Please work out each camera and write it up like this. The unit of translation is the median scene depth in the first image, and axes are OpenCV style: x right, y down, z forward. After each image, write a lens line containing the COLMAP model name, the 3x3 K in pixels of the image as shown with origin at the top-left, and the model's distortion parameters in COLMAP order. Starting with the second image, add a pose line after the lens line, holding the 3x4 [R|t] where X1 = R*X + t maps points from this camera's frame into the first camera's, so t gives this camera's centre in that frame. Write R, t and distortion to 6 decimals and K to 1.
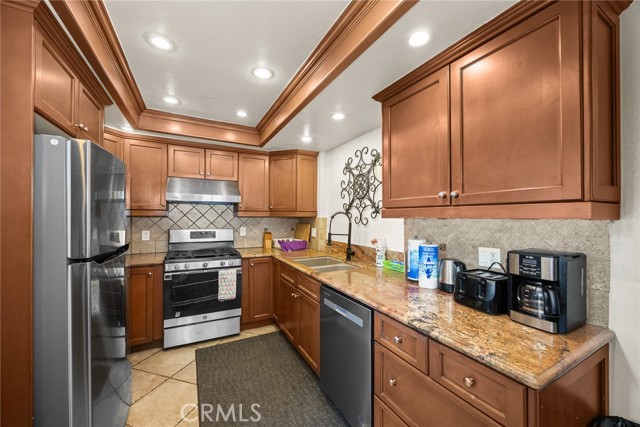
lens RADIAL K [[244.7, 0, 318.2], [0, 244.7, 209.0], [0, 0, 1]] dist [-0.000784, -0.000093]
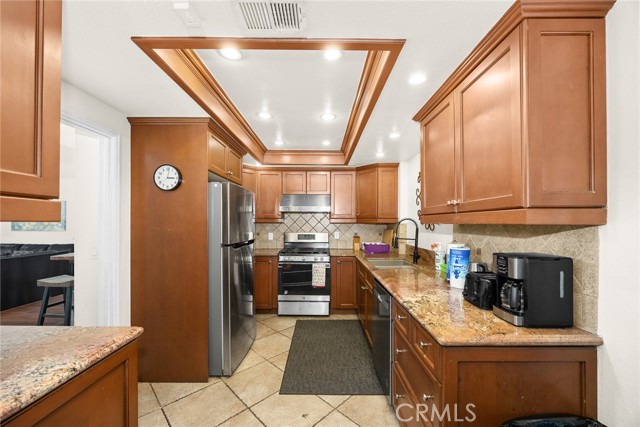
lens RADIAL K [[244.7, 0, 318.2], [0, 244.7, 209.0], [0, 0, 1]] dist [-0.000784, -0.000093]
pose [[0.882449, -0.027996, -0.469574, 0.254058], [0.015894, 0.999432, -0.029717, -0.003518], [0.470139, 0.018760, 0.882393, -0.158221]]
